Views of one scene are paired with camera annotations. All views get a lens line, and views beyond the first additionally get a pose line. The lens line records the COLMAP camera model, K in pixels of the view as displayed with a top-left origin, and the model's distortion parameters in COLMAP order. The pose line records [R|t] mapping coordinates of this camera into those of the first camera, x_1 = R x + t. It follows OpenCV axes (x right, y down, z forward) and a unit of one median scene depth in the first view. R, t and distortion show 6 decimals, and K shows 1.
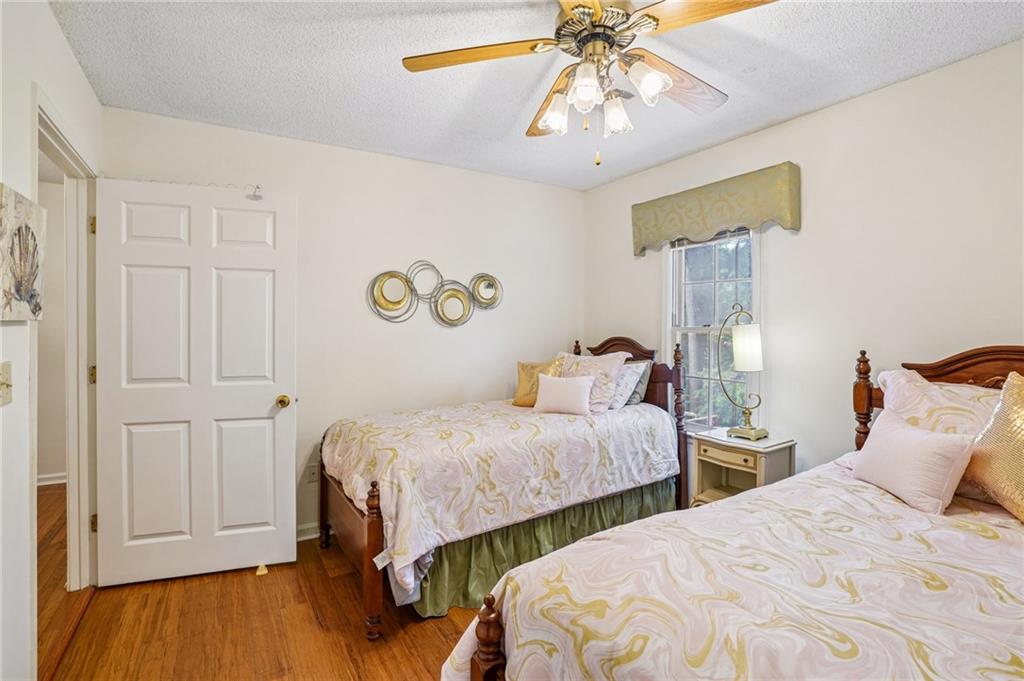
lens RADIAL K [[471.3, 0, 496.9], [0, 471.3, 326.1], [0, 0, 1]] dist [-0.016552, 0.004144]
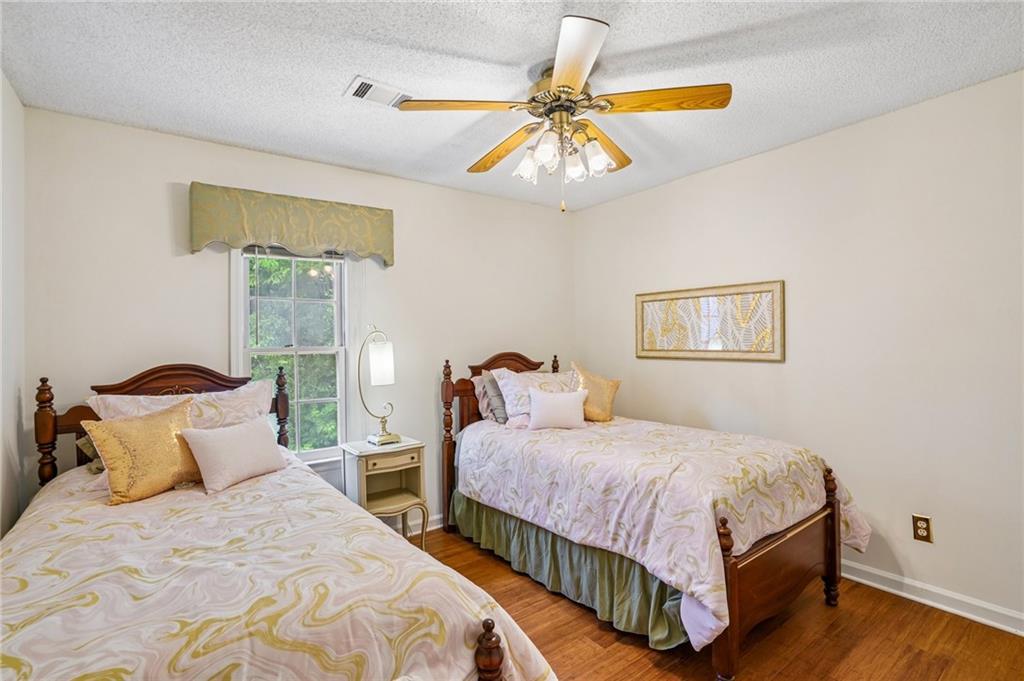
lens RADIAL K [[471.3, 0, 510.0], [0, 471.3, 339.6], [0, 0, 1]] dist [-0.016552, 0.004144]
pose [[-0.051094, 0.003500, 0.998688, -0.608620], [0.016676, 0.999857, -0.002651, -0.003938], [-0.998555, 0.016519, -0.051145, 0.739952]]
